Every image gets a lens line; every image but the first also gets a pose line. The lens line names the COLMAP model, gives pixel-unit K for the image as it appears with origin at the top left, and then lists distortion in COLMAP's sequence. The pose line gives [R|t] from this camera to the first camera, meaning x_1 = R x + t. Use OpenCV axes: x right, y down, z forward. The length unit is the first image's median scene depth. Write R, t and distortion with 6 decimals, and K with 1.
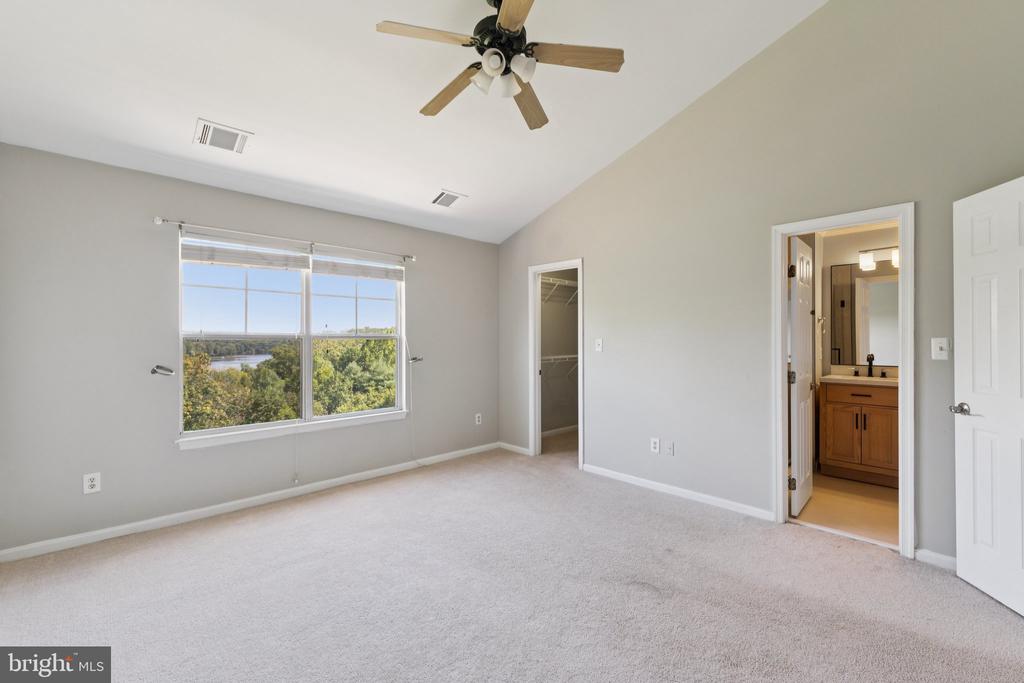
lens RADIAL K [[439.6, 0, 516.5], [0, 439.6, 343.9], [0, 0, 1]] dist [0.000959, 0.000166]
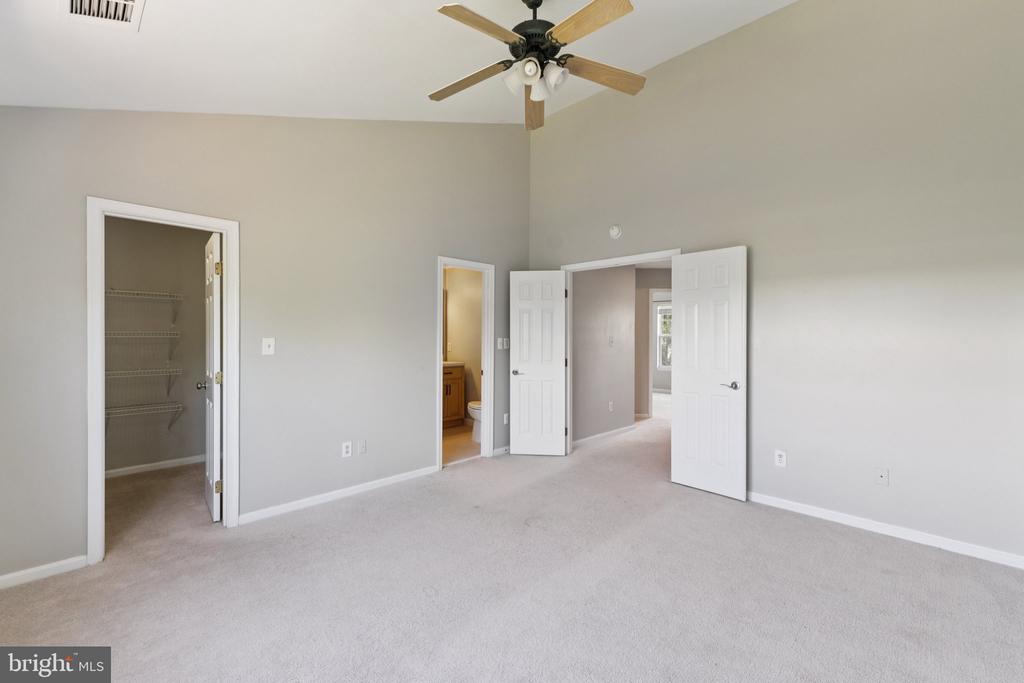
lens RADIAL K [[426.2, 0, 509.0], [0, 426.2, 344.7], [0, 0, 1]] dist [0.001282, 0.000197]
pose [[-0.032055, -0.013088, 0.999400, -0.621930], [0.010350, 0.999856, 0.013426, -0.006301], [-0.999433, 0.010775, -0.031915, 0.678498]]
